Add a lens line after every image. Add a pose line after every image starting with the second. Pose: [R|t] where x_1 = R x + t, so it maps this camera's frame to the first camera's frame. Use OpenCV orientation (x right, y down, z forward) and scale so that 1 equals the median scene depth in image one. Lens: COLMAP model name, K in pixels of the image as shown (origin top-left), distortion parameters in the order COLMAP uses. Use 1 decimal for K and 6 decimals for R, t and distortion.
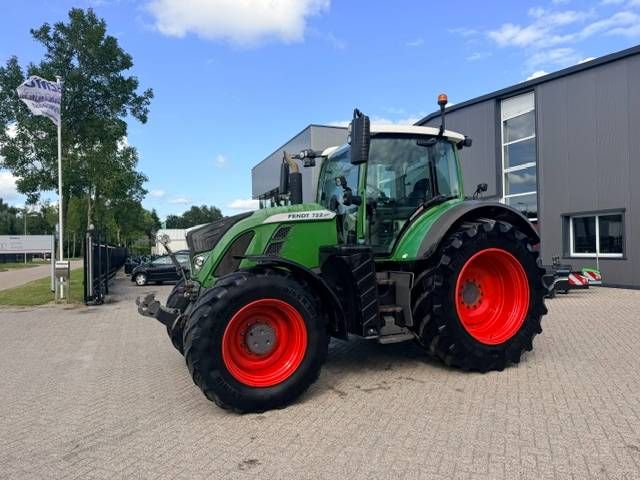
lens RADIAL K [[451.1, 0, 313.6], [0, 451.1, 240.8], [0, 0, 1]] dist [0.015147, -0.021970]
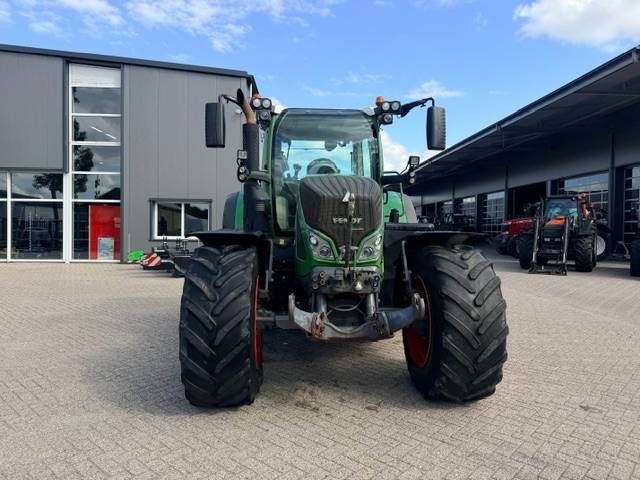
lens RADIAL K [[451.1, 0, 319.3], [0, 451.1, 235.8], [0, 0, 1]] dist [0.015147, -0.021970]
pose [[0.320061, 0.012493, 0.947314, -0.915848], [-0.033550, 0.999435, -0.001845, 0.043583], [-0.946803, -0.031191, 0.320300, 0.805163]]
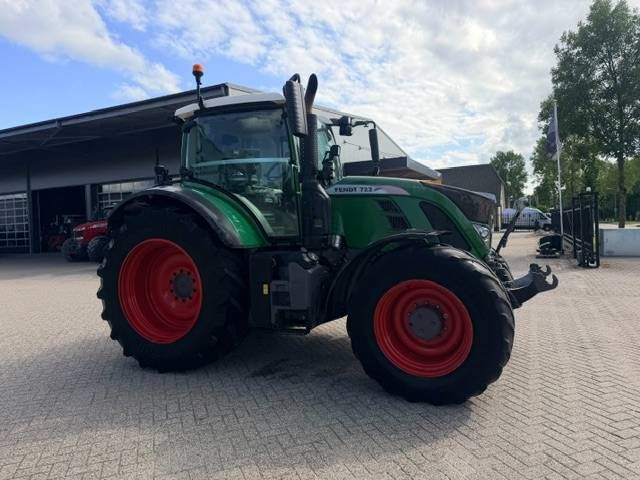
lens RADIAL K [[451.1, 0, 317.9], [0, 451.1, 222.5], [0, 0, 1]] dist [0.015147, -0.021970]
pose [[-0.690886, 0.055353, 0.720842, -0.679722], [0.042320, 0.998451, -0.036109, 0.046503], [-0.721724, 0.005559, -0.692159, 1.846249]]
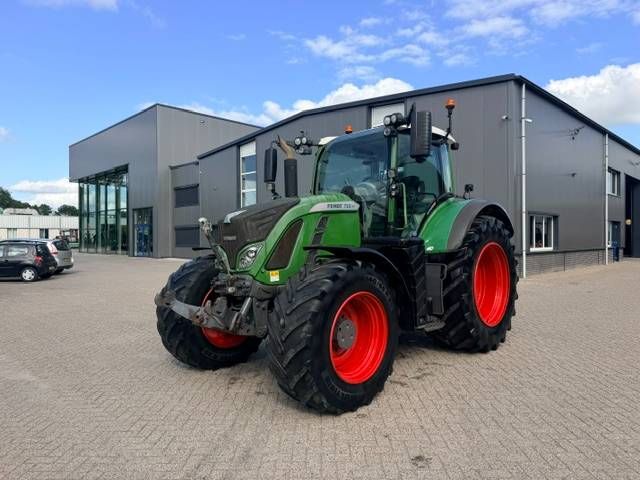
lens RADIAL K [[451.1, 0, 317.6], [0, 451.1, 243.0], [0, 0, 1]] dist [0.015147, -0.021970]
pose [[0.919725, 0.014159, 0.392308, -0.452765], [-0.021849, 0.999647, 0.015144, 0.010475], [-0.391955, -0.022500, 0.919709, 0.127843]]
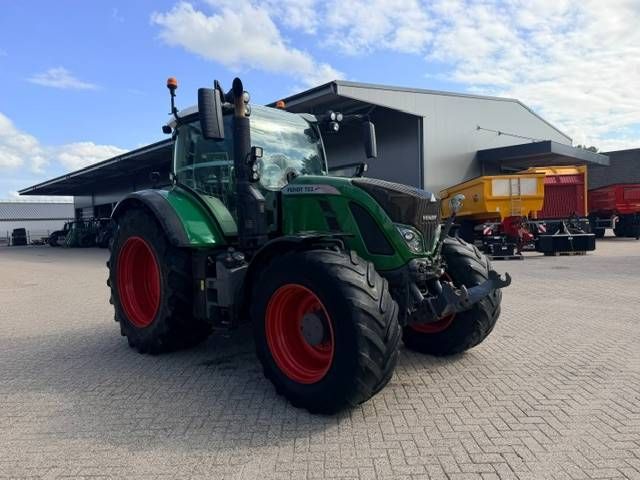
lens RADIAL K [[451.1, 0, 322.1], [0, 451.1, 231.7], [0, 0, 1]] dist [0.015147, -0.021970]
pose [[-0.404331, 0.024073, 0.914296, -0.926414], [0.031489, 0.999427, -0.012389, 0.047100], [-0.914070, 0.023781, -0.404858, 1.478013]]
